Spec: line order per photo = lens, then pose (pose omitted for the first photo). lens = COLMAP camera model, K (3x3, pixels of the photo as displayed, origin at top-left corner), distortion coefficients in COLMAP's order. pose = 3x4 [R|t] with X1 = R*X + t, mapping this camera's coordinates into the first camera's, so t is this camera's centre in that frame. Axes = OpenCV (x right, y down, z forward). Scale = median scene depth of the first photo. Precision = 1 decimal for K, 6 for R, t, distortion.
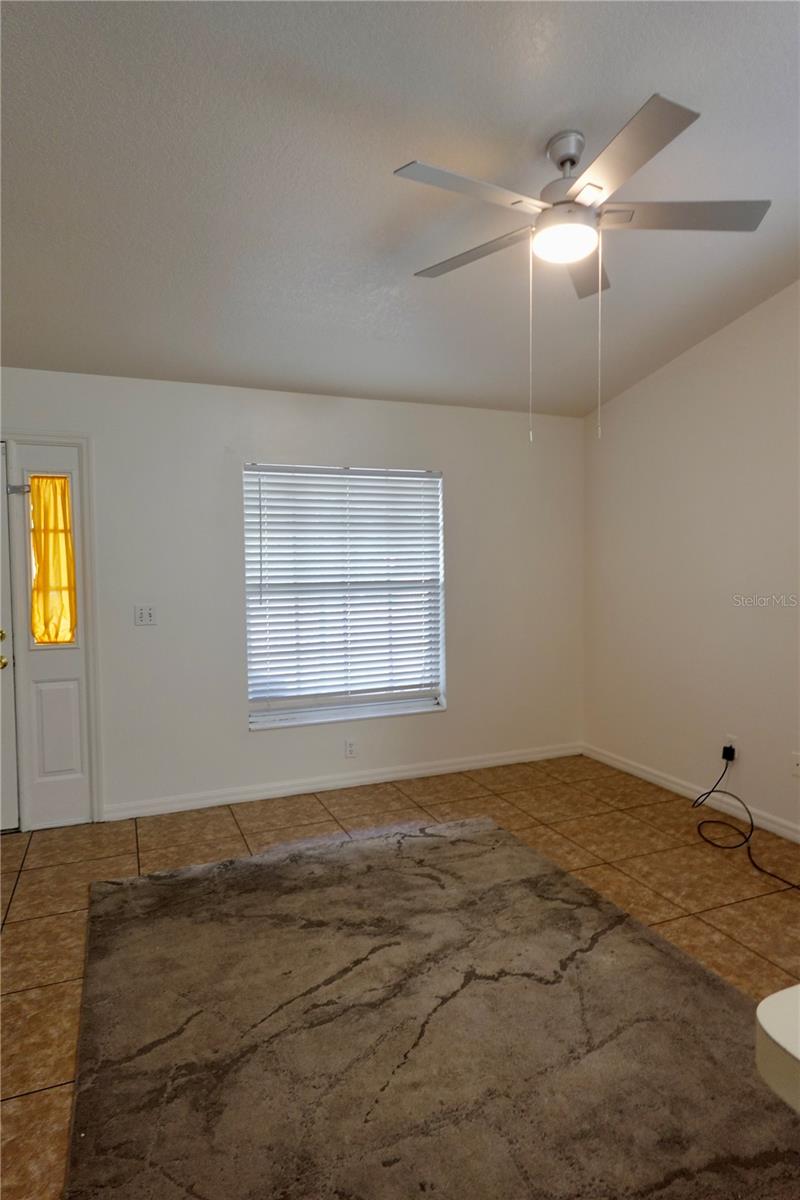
lens RADIAL K [[677.9, 0, 400.0], [0, 677.9, 600.0], [0, 0, 1]] dist [0.001495, -0.002000]
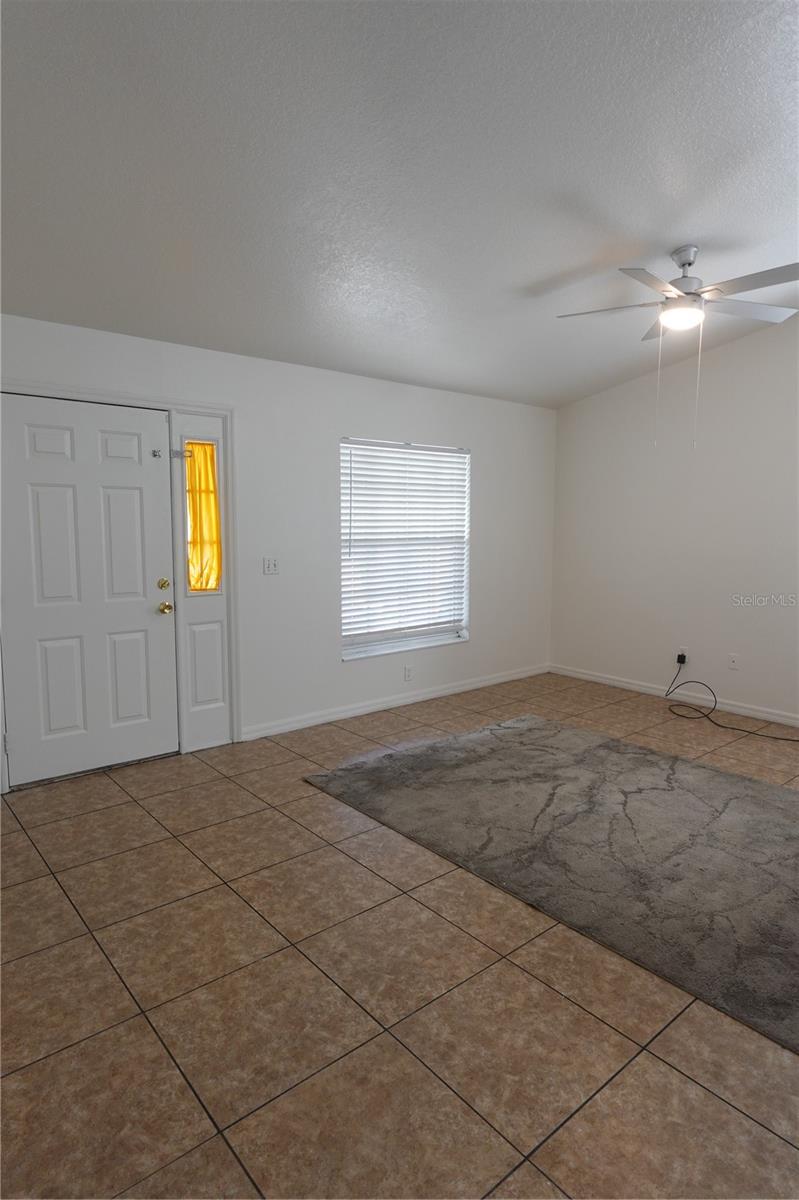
lens RADIAL K [[679.2, 0, 400.9], [0, 679.2, 601.0], [0, 0, 1]] dist [-0.000809, 0.001007]
pose [[0.951687, -0.020870, 0.306361, -0.590790], [-0.000438, 0.997594, 0.069320, 0.002057], [-0.307070, -0.066105, 0.949388, -0.208570]]
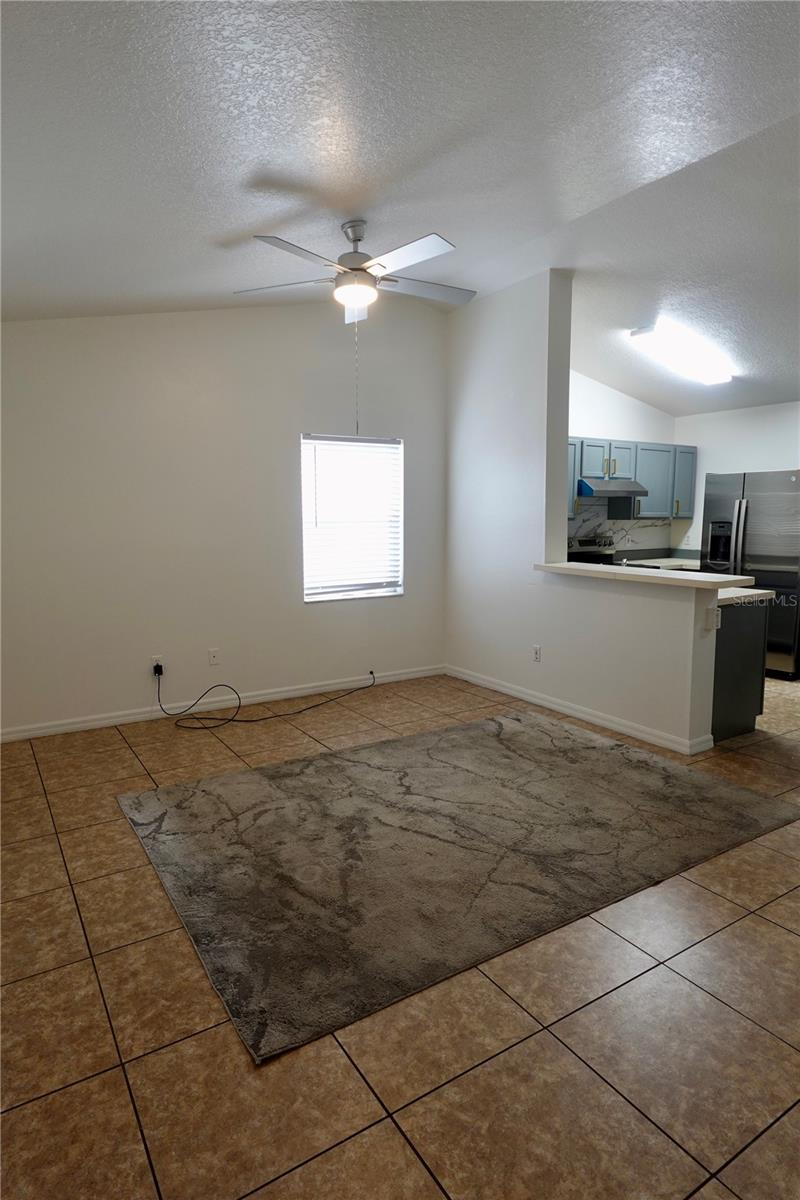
lens RADIAL K [[677.9, 0, 400.0], [0, 677.9, 600.0], [0, 0, 1]] dist [0.001495, -0.002000]
pose [[-0.172879, -0.116376, 0.978044, -0.898295], [0.057497, 0.990109, 0.127975, -0.042057], [-0.983264, 0.078358, -0.164477, 0.844034]]
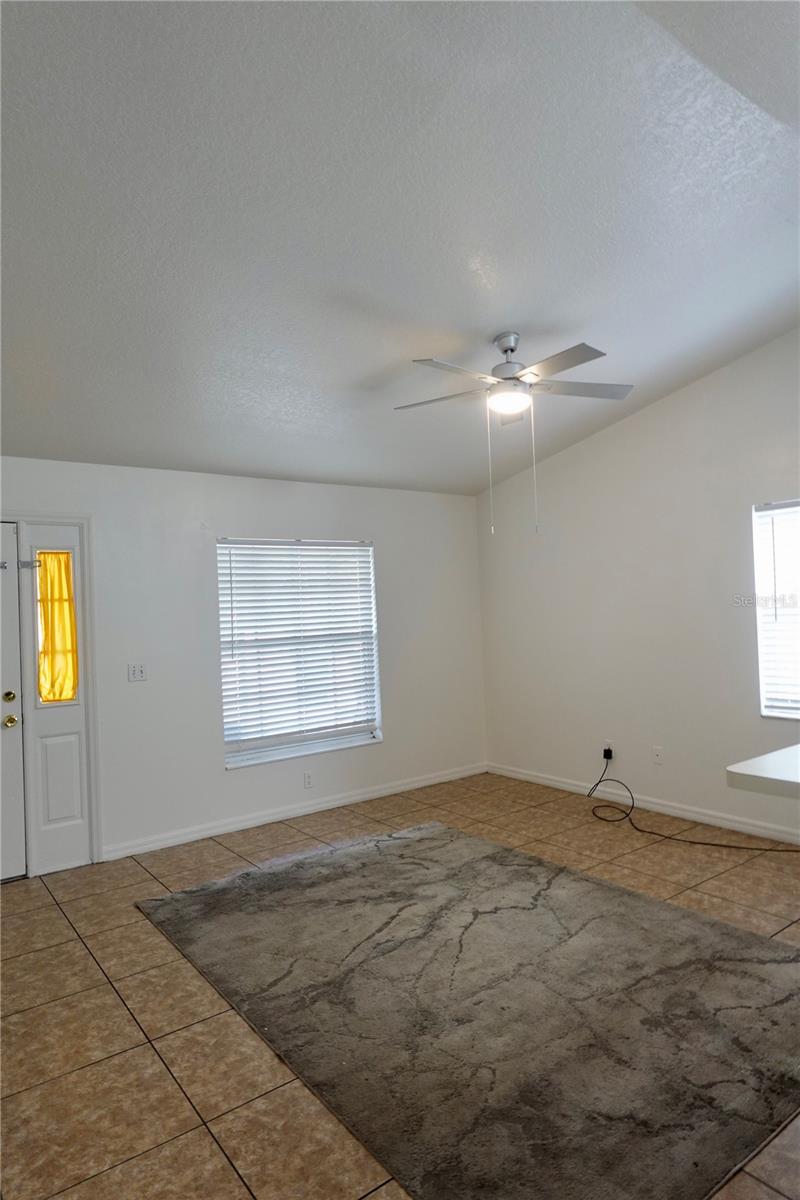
lens RADIAL K [[702.6, 0, 400.0], [0, 702.6, 600.0], [0, 0, 1]] dist [-0.000313, -0.000685]
pose [[0.968950, -0.025588, 0.245929, -0.266676], [0.043553, 0.996742, -0.067888, 0.001502], [-0.243390, 0.076491, 0.966908, -0.282514]]
